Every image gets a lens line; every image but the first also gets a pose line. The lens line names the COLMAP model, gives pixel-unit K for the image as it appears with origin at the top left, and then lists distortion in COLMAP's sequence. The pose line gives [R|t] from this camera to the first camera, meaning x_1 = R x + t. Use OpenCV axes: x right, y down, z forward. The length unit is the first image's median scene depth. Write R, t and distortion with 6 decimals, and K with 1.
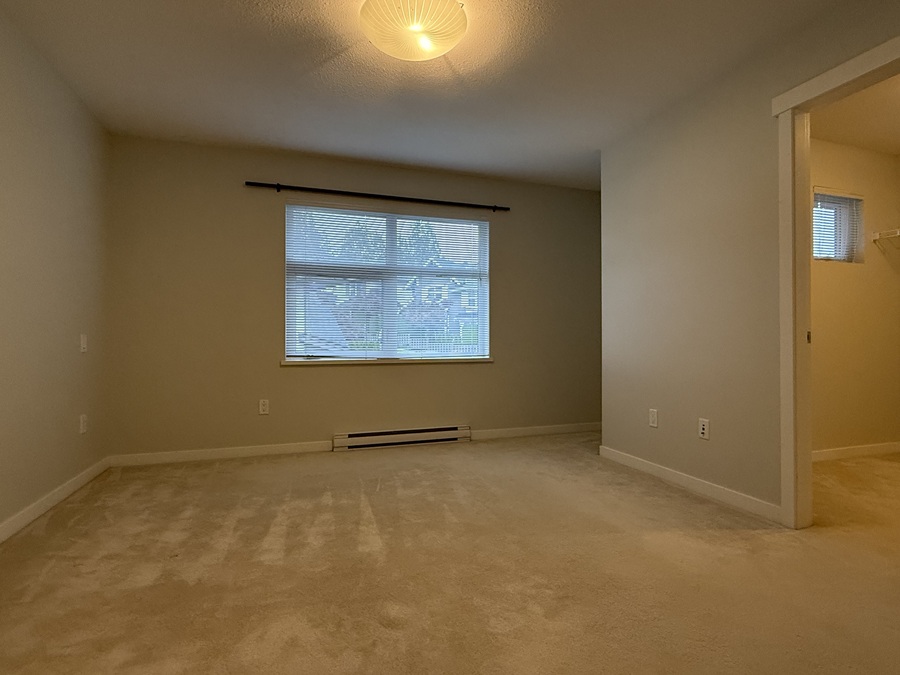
lens RADIAL K [[468.4, 0, 445.0], [0, 468.4, 336.8], [0, 0, 1]] dist [0.001003, 0.000307]
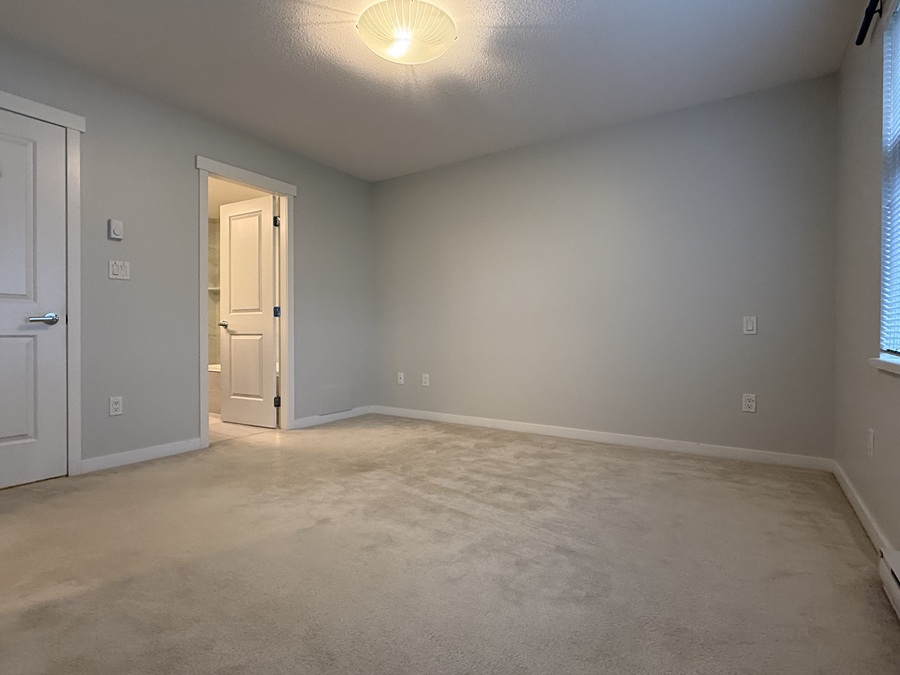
lens RADIAL K [[468.4, 0, 440.5], [0, 468.4, 333.4], [0, 0, 1]] dist [0.001003, 0.000307]
pose [[-0.790950, 0.004112, -0.611867, 0.320860], [0.005329, 0.999986, -0.000167, 0.022234], [0.611857, -0.003393, -0.790961, 1.113331]]
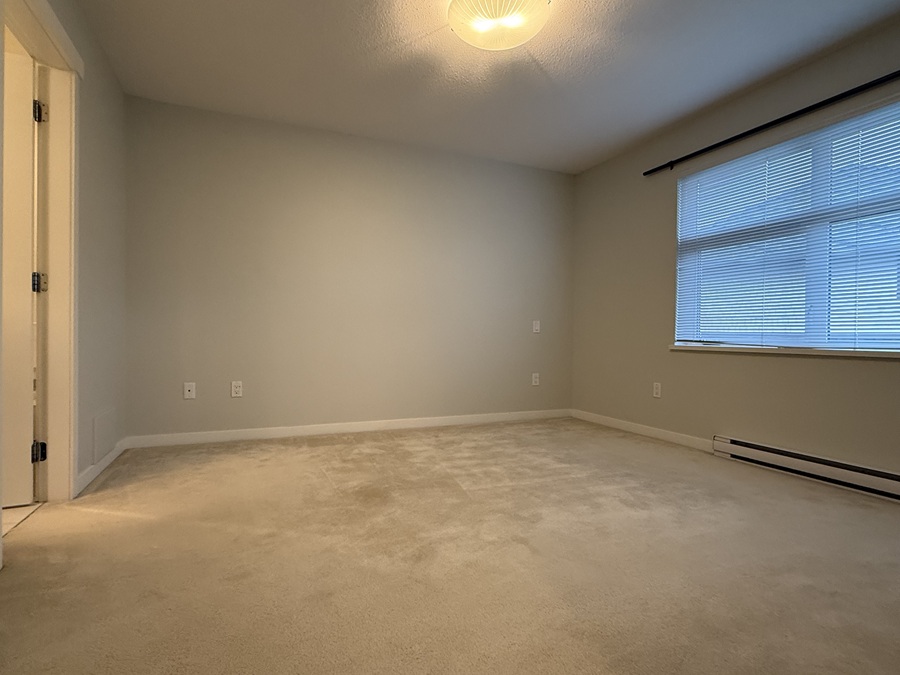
lens RADIAL K [[468.4, 0, 446.5], [0, 468.4, 337.8], [0, 0, 1]] dist [0.001003, 0.000307]
pose [[0.085097, 0.008123, -0.996340, 0.570803], [-0.005245, 0.999957, 0.007704, 0.031601], [0.996359, 0.004571, 0.085136, 0.460315]]
